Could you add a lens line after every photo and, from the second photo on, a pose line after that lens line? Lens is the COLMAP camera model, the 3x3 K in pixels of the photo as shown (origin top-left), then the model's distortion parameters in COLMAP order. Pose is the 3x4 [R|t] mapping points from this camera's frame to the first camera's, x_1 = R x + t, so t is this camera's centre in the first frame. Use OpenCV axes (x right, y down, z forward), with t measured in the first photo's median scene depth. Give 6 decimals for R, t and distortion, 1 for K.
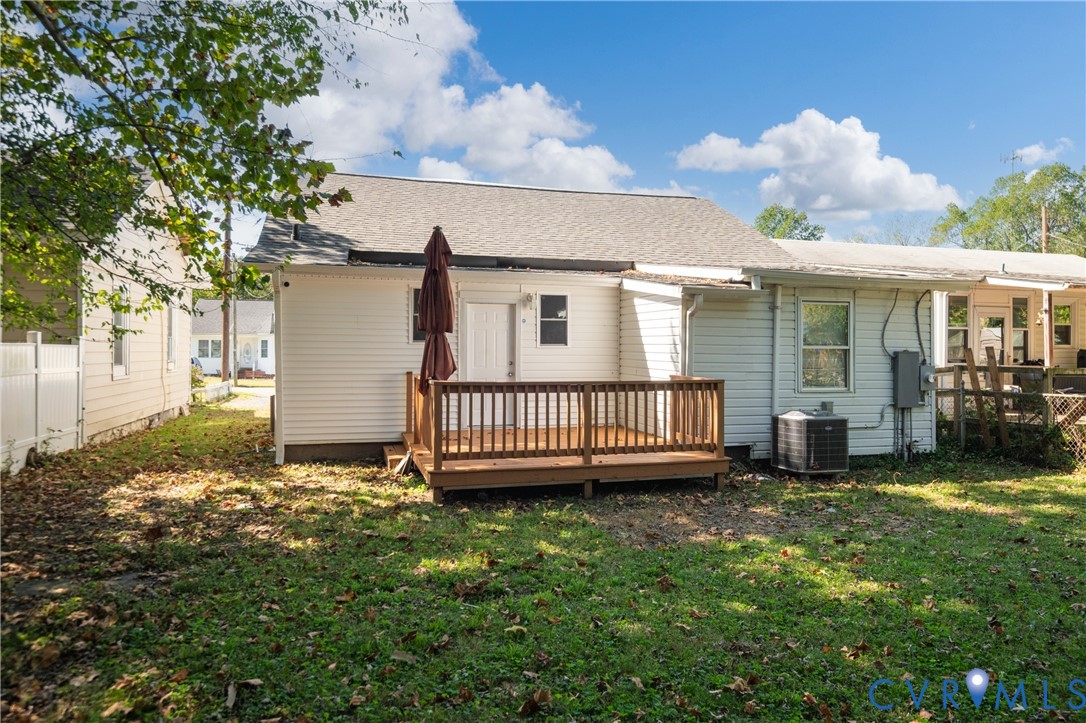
lens RADIAL K [[745.6, 0, 560.2], [0, 745.6, 357.6], [0, 0, 1]] dist [0.000984, -0.001276]
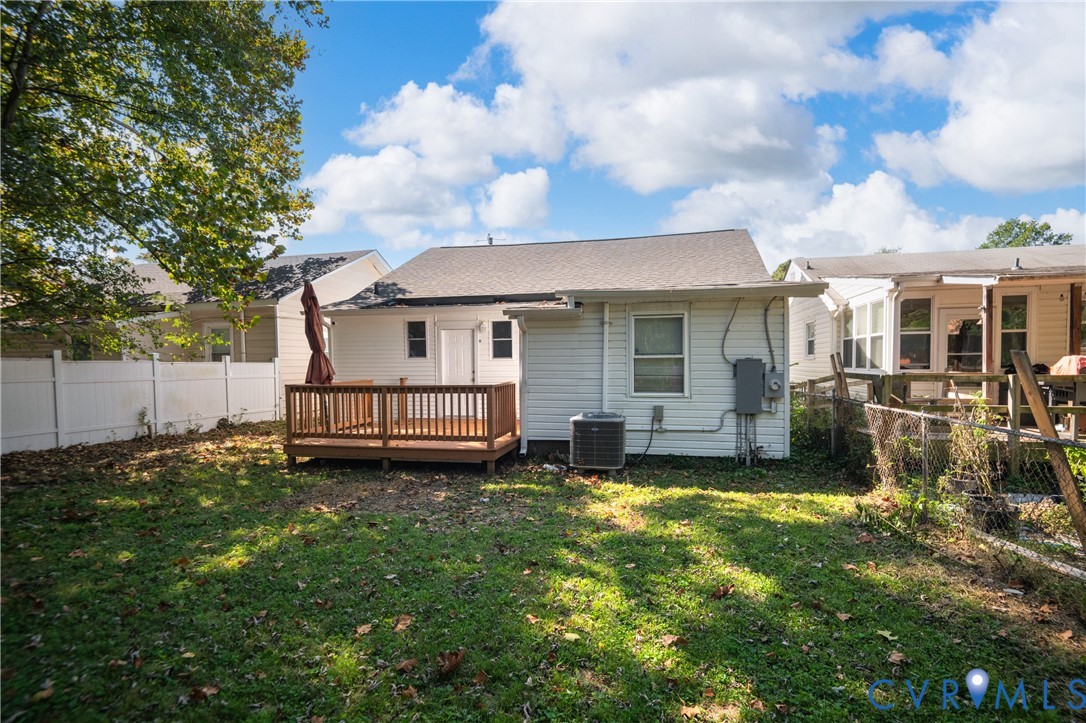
lens RADIAL K [[514.7, 0, 546.5], [0, 514.7, 388.0], [0, 0, 1]] dist [0.002337, -0.000560]
pose [[0.872863, 0.010728, -0.487848, 0.565551], [0.008726, 0.999255, 0.037586, 0.002755], [0.487888, -0.037065, 0.872119, 0.246050]]
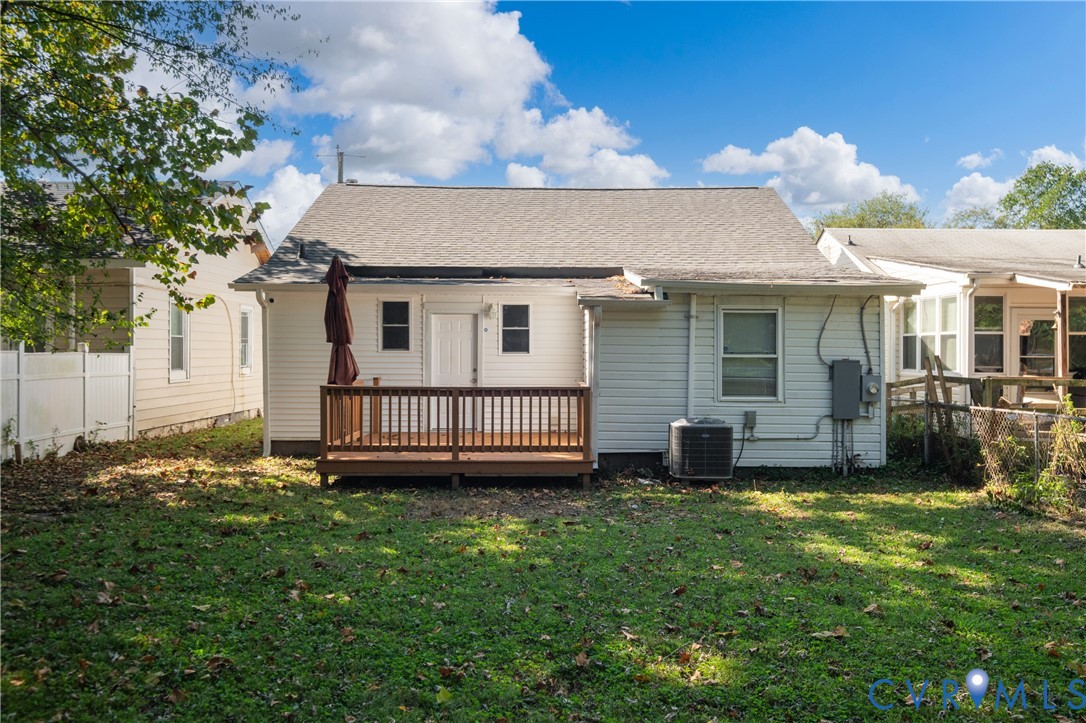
lens RADIAL K [[900.3, 0, 543.0], [0, 900.3, 361.5], [0, 0, 1]] dist [-0.001795, 0.007708]
pose [[0.961063, 0.002561, -0.276316, 0.409212], [-0.002691, 0.999996, -0.000091, -0.005353], [0.276315, 0.000831, 0.961067, -0.211109]]
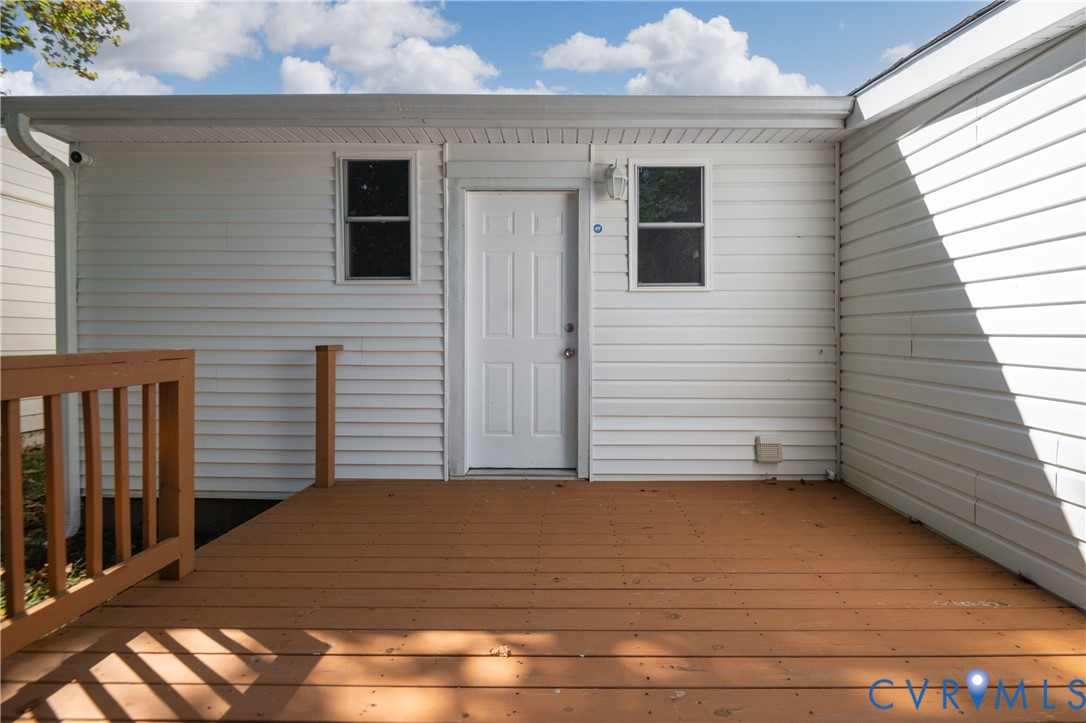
lens RADIAL K [[497.2, 0, 561.7], [0, 497.2, 353.8], [0, 0, 1]] dist [0.003811, 0.000481]
pose [[0.956467, 0.008702, -0.291711, 0.016662], [-0.001182, 0.999663, 0.025944, 0.016454], [0.291838, -0.024470, 0.956155, 0.776210]]
